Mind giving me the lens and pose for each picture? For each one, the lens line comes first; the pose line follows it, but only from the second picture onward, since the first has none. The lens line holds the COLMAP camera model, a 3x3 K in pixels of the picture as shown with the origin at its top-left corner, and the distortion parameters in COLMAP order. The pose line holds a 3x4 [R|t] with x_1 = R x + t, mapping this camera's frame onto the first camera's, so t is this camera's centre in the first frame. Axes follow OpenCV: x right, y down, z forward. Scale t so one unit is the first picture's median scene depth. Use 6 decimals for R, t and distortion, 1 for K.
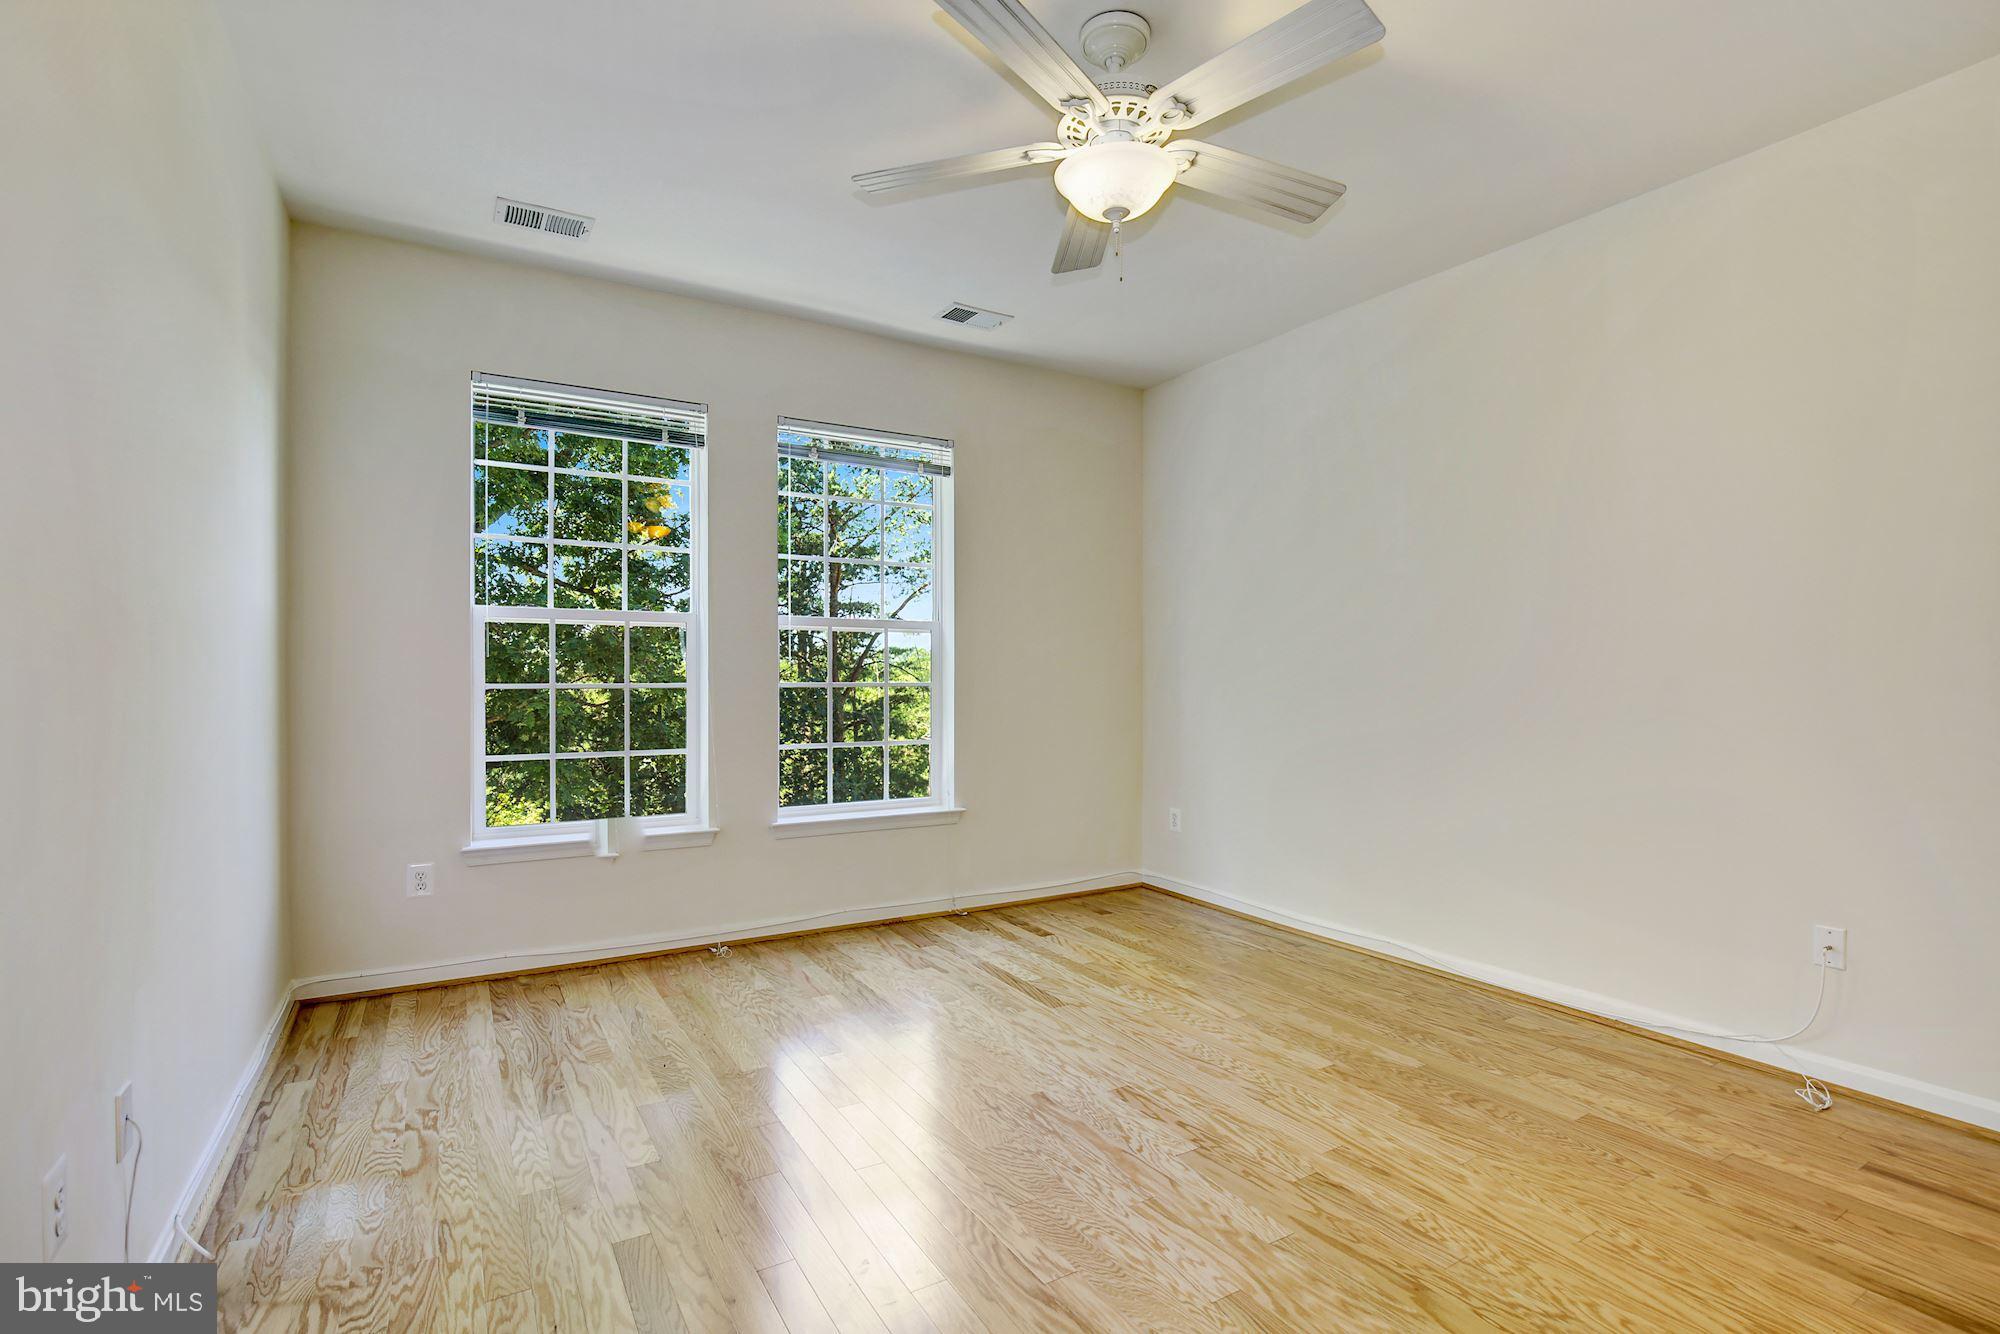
lens RADIAL K [[907.2, 0, 1000.0], [0, 907.2, 667.0], [0, 0, 1]] dist [-0.018701, 0.000836]
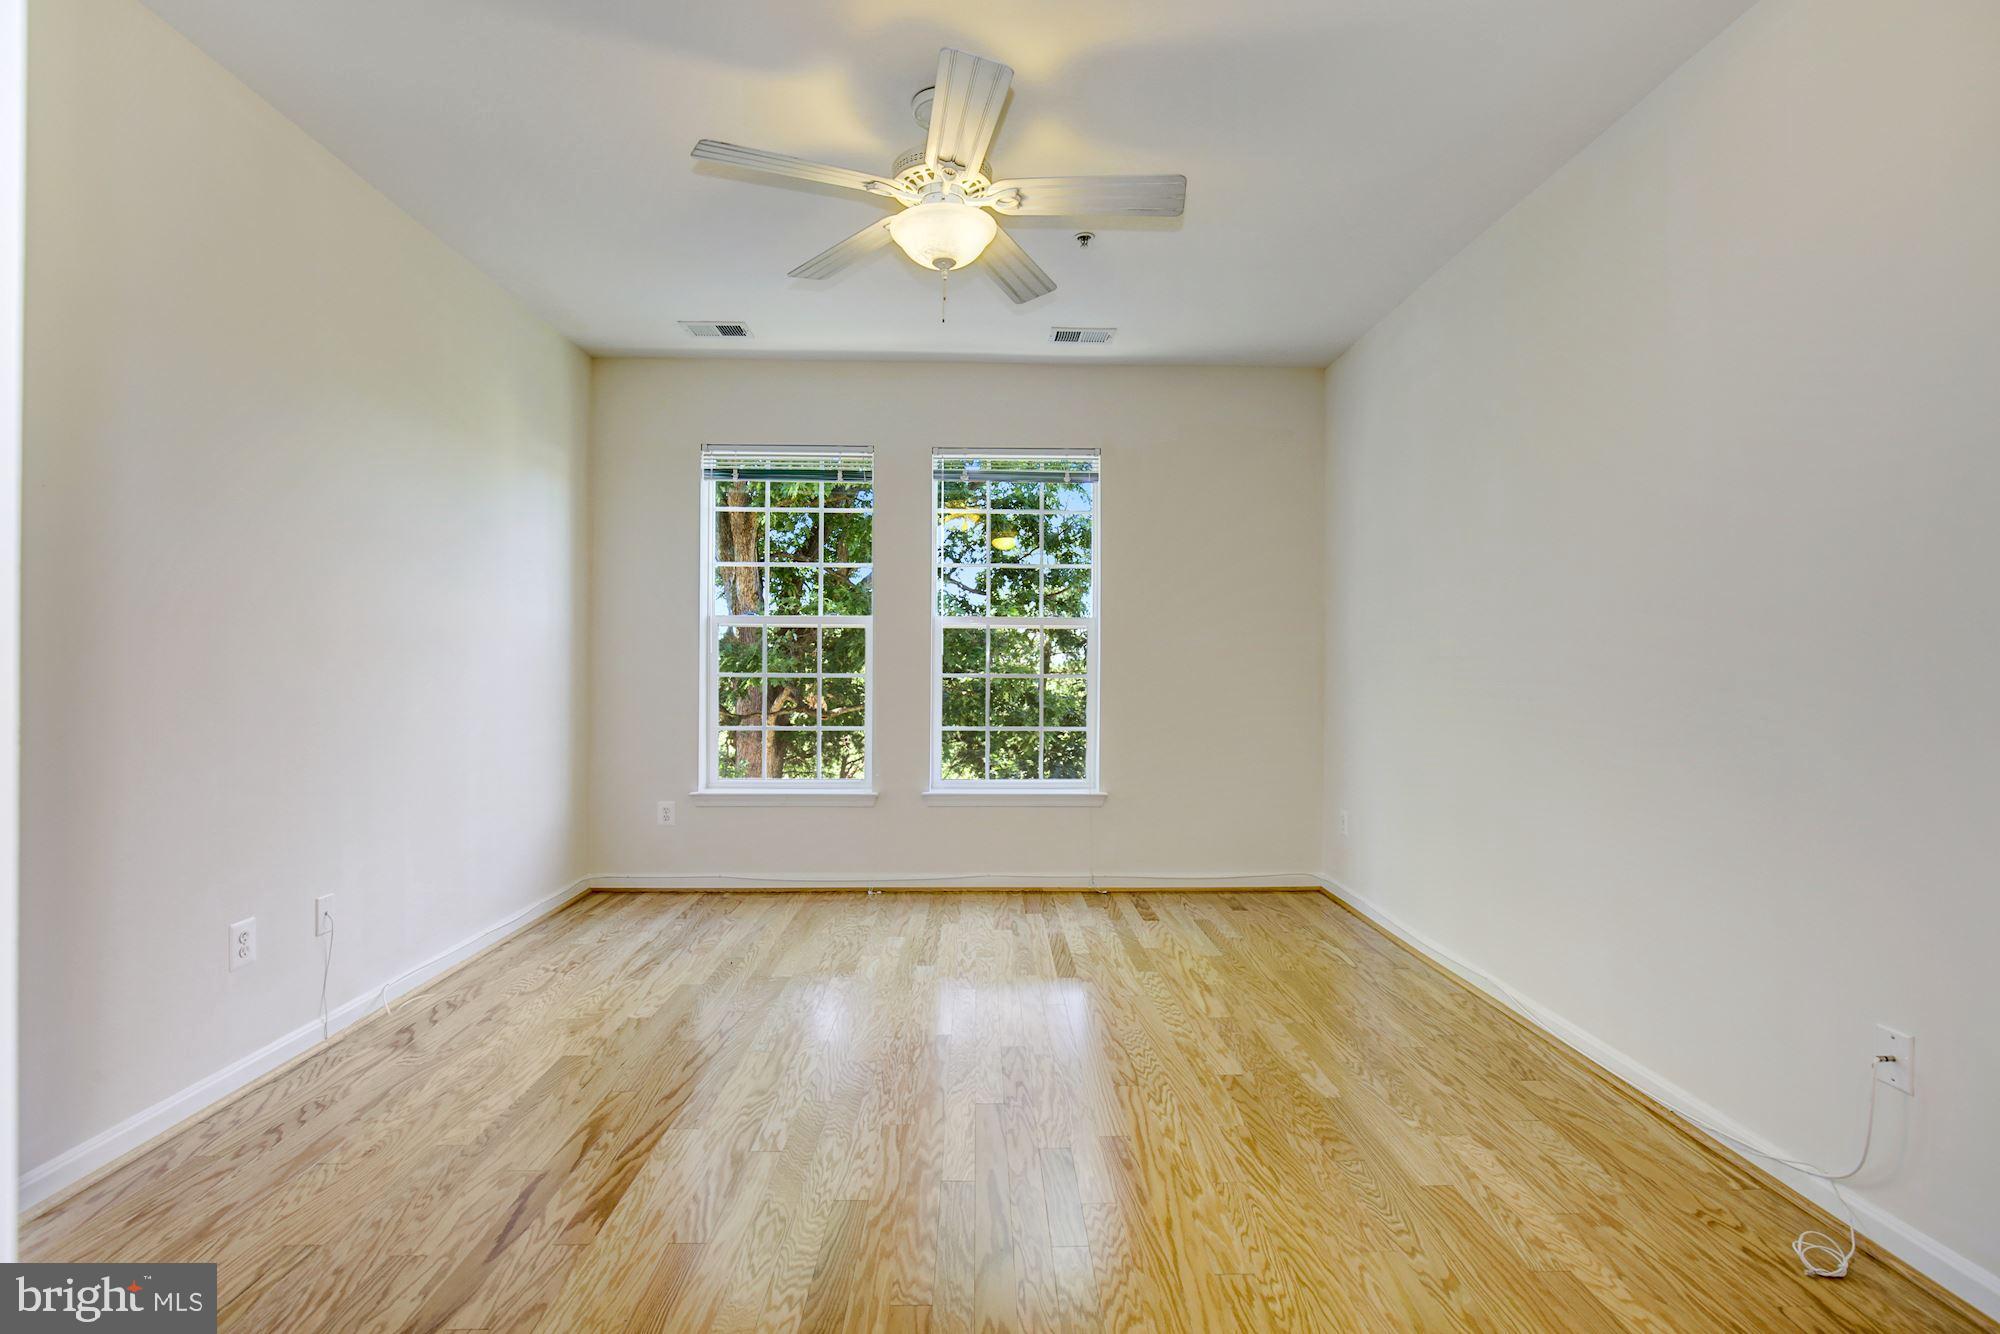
lens RADIAL K [[886.1, 0, 1001.3], [0, 886.1, 645.4], [0, 0, 1]] dist [-0.002378, -0.000085]
pose [[0.877922, -0.009963, -0.478700, 0.498593], [0.002818, 0.999874, -0.015642, -0.000898], [0.478795, 0.012384, 0.877839, 0.038473]]
